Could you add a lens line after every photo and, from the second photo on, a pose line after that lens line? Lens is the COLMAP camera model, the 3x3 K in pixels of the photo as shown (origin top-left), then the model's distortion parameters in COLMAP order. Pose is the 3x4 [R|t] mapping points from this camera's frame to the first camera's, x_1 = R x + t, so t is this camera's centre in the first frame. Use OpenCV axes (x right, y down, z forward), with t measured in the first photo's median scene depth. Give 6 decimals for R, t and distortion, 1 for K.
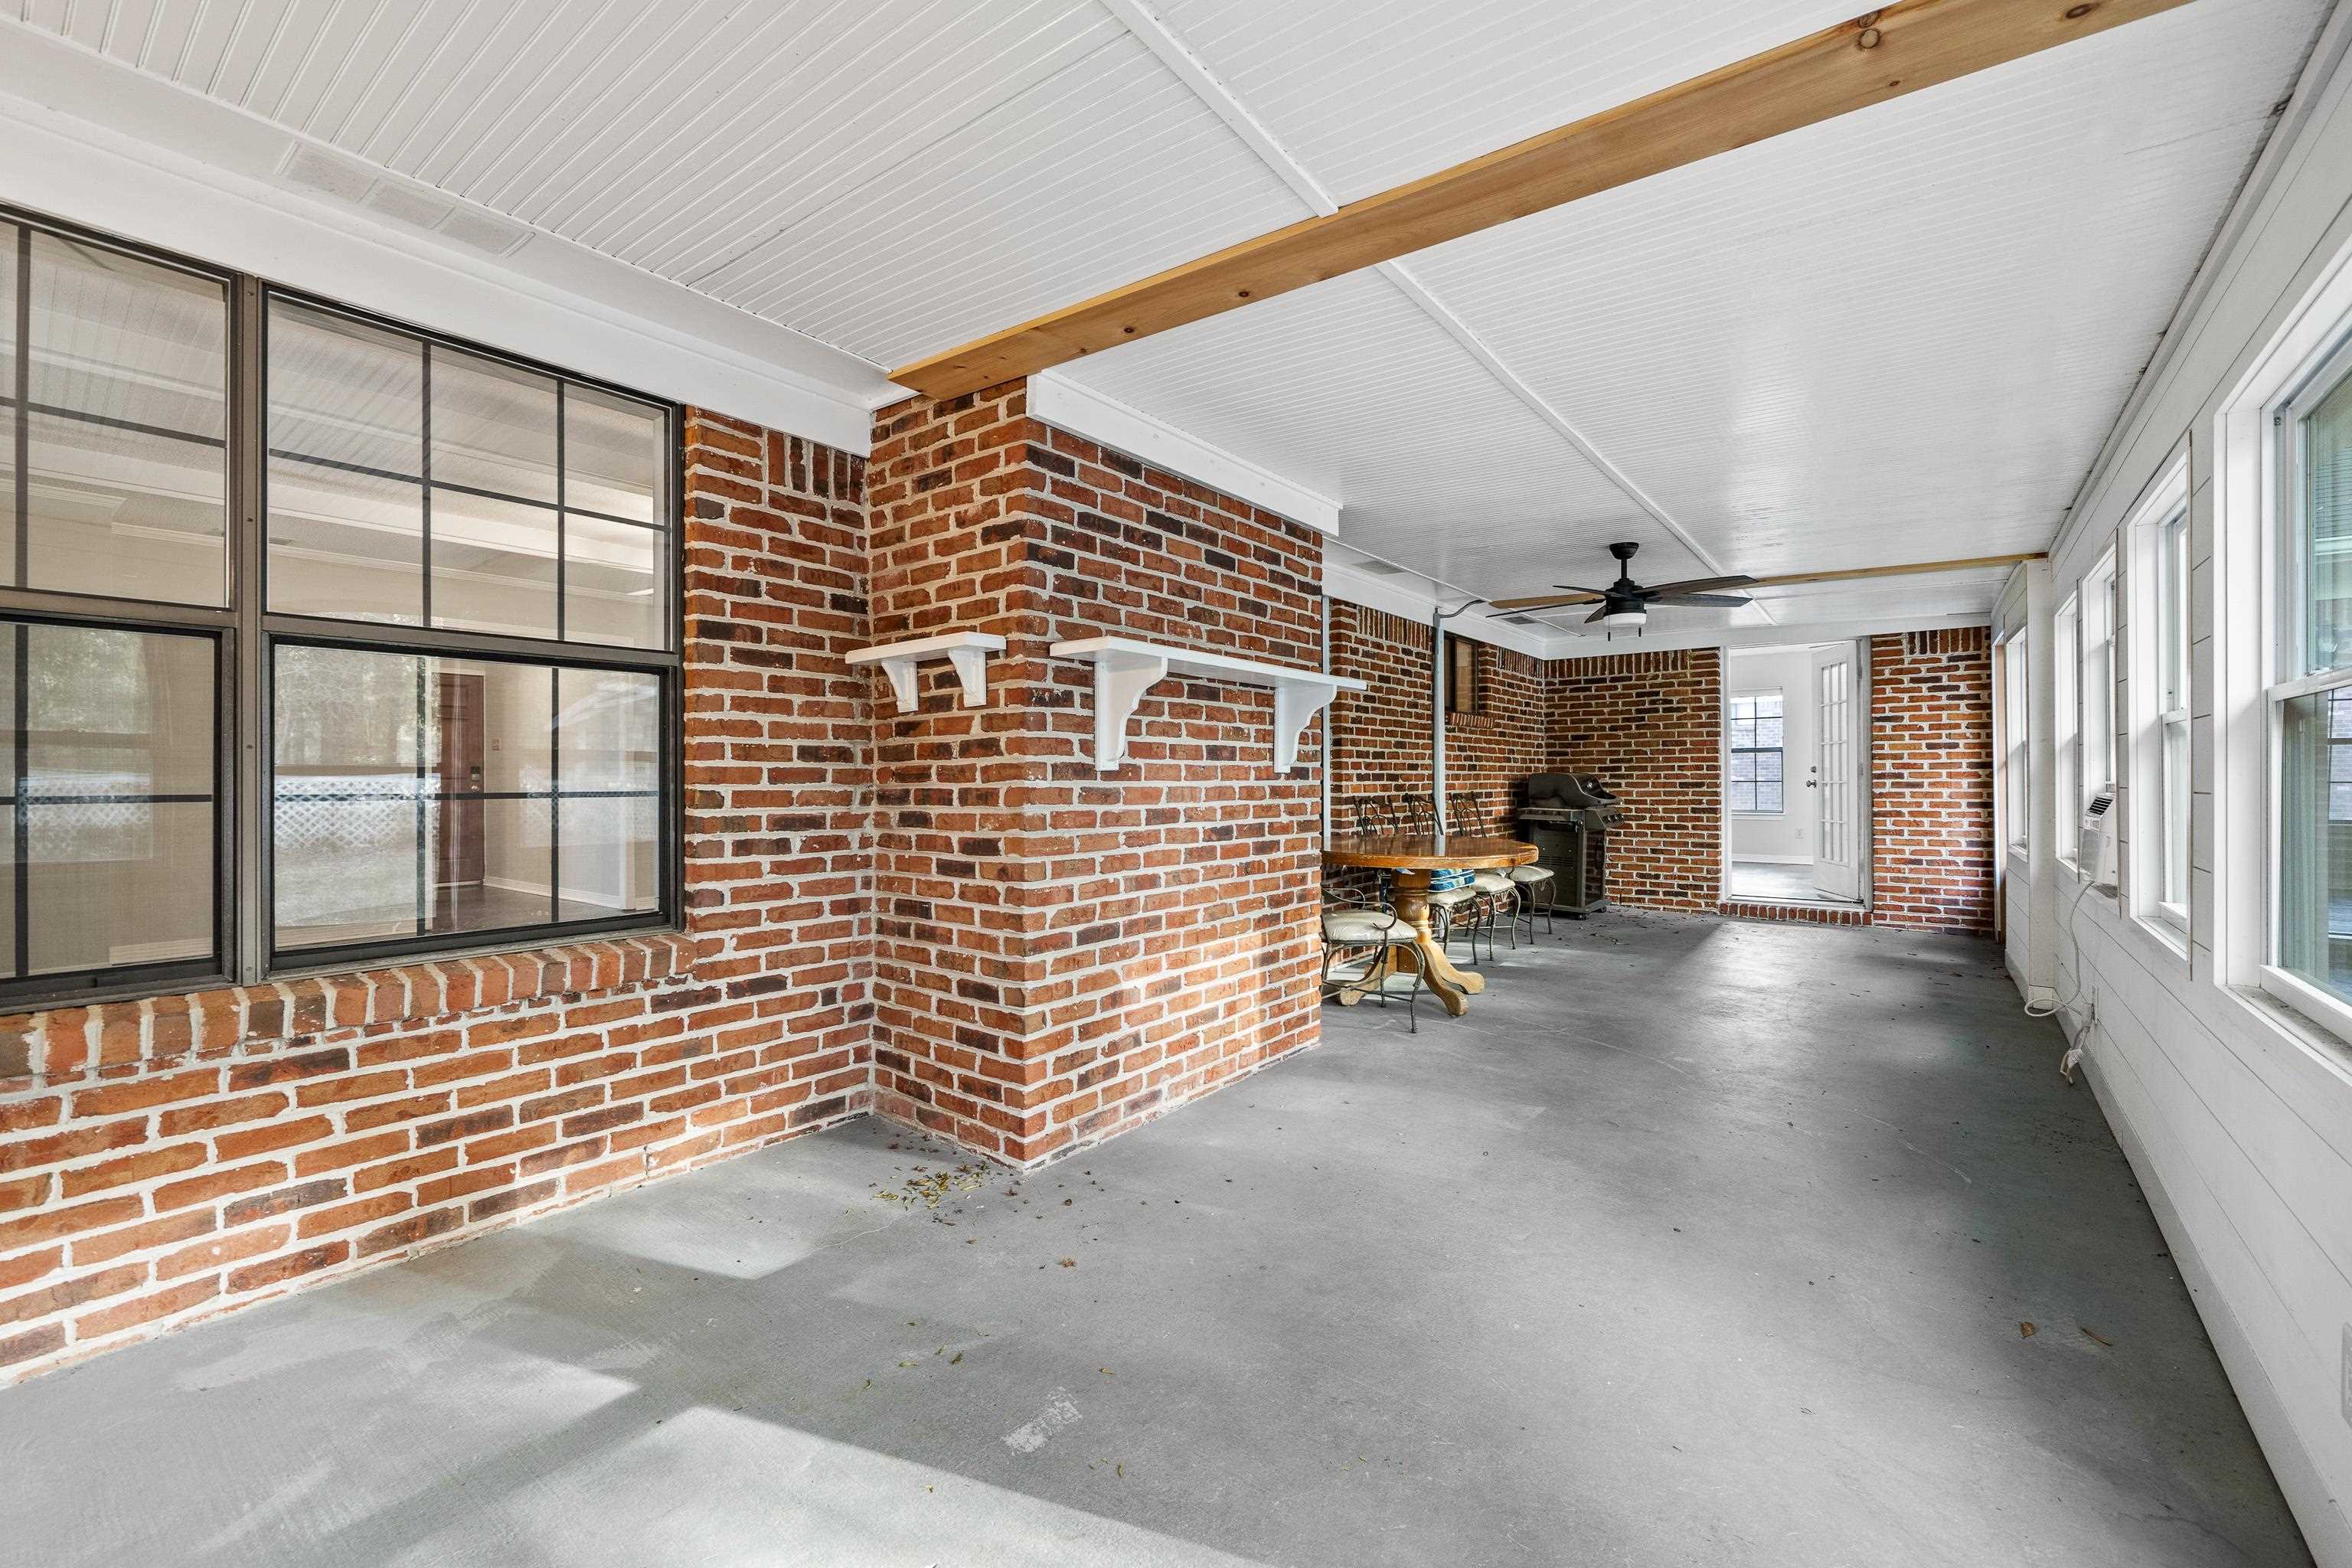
lens RADIAL K [[975.2, 0, 1186.3], [0, 975.2, 774.9], [0, 0, 1]] dist [-0.001802, -0.000161]
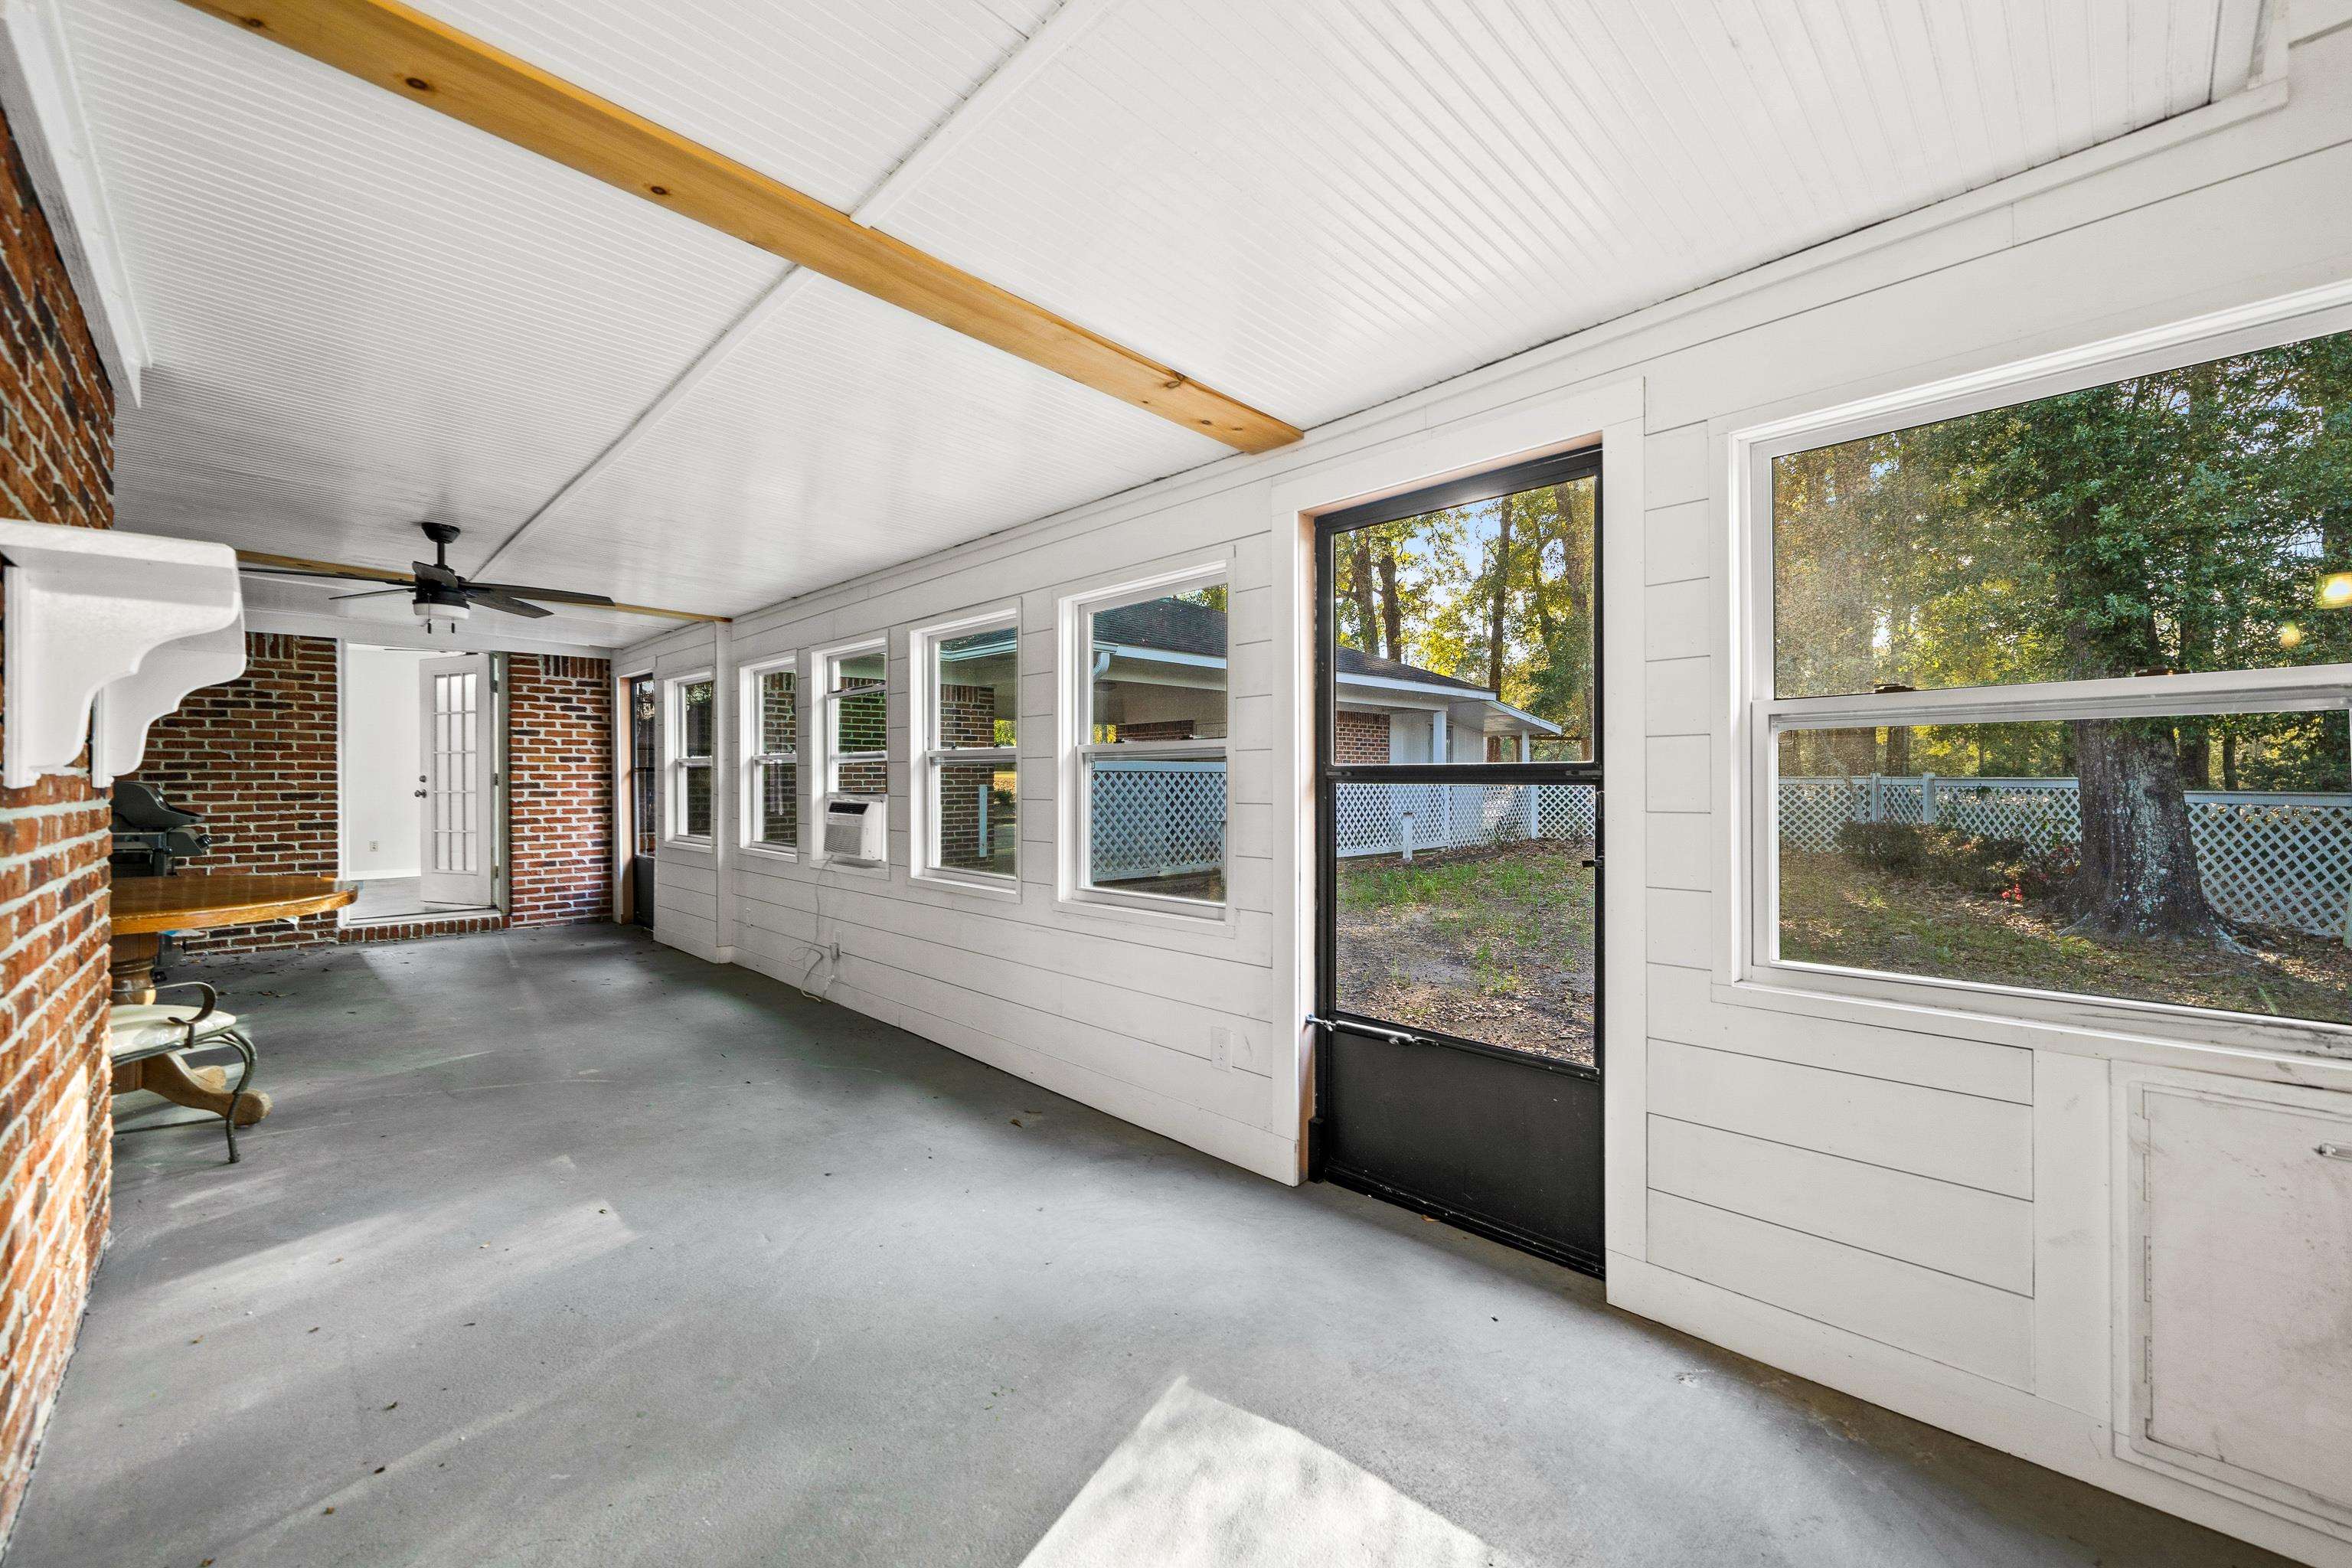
lens RADIAL K [[927.5, 0, 1183.4], [0, 927.5, 787.3], [0, 0, 1]] dist [0.000918, 0.000239]
pose [[0.141580, -0.002856, 0.989923, -0.189007], [-0.003211, 0.999989, 0.003345, -0.003116], [-0.989922, -0.003652, 0.141570, 0.140844]]
